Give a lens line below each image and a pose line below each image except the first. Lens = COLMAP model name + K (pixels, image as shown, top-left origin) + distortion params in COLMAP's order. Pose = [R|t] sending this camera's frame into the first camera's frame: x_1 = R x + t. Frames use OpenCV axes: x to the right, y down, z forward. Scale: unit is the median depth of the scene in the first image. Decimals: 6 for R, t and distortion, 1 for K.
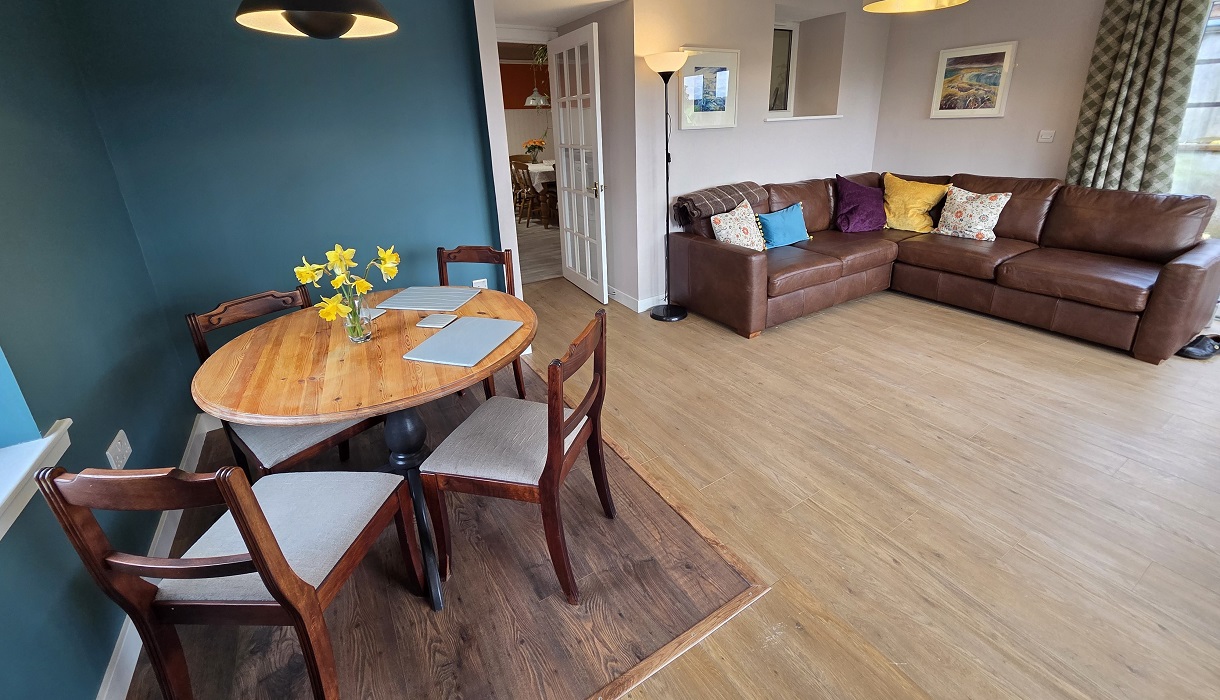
lens RADIAL K [[496.9, 0, 624.4], [0, 496.9, 284.7], [0, 0, 1]] dist [0.003187, 0.000364]
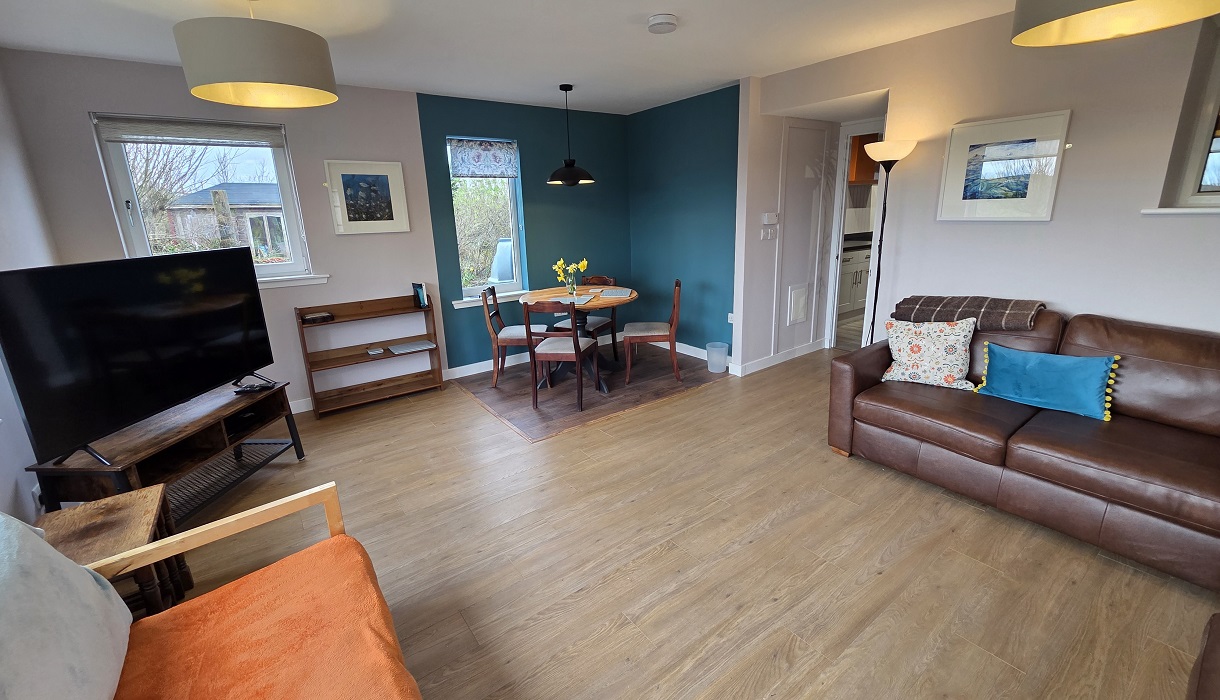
lens RADIAL K [[496.9, 0, 612.4], [0, 496.9, 341.7], [0, 0, 1]] dist [0.003187, 0.000364]
pose [[0.072381, 0.285888, -0.955525, 1.199915], [-0.282761, 0.924613, 0.255220, -0.227652], [0.956455, 0.251713, 0.147763, 0.494161]]
